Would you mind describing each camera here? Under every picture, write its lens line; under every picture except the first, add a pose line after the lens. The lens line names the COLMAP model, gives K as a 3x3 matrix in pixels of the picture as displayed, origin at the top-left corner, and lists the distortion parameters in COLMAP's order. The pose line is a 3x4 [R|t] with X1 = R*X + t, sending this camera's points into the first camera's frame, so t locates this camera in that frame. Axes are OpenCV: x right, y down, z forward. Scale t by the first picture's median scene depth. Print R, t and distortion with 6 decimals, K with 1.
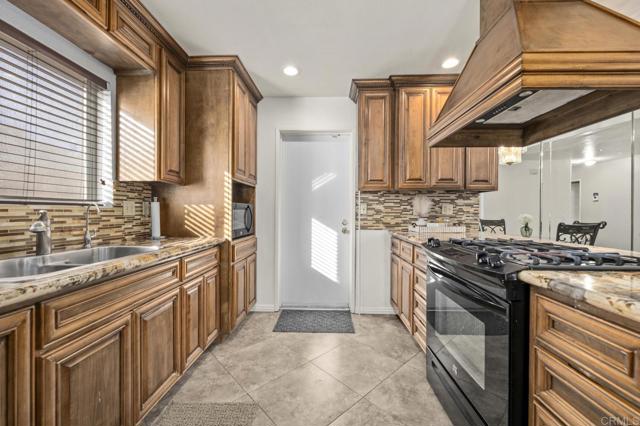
lens RADIAL K [[258.9, 0, 320.0], [0, 258.9, 213.0], [0, 0, 1]] dist [0.001830, 0.000170]
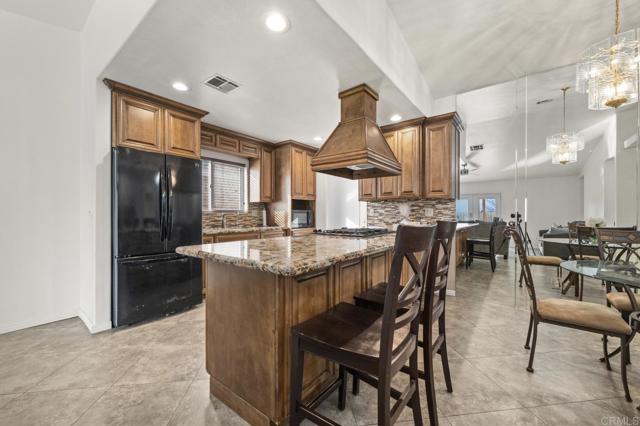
lens RADIAL K [[255.6, 0, 319.3], [0, 255.6, 214.8], [0, 0, 1]] dist [-0.001131, -0.000030]
pose [[0.804217, -0.001761, -0.594333, 0.909904], [0.000210, 0.999996, -0.002678, 0.002513], [0.594336, 0.002029, 0.804215, -0.432935]]
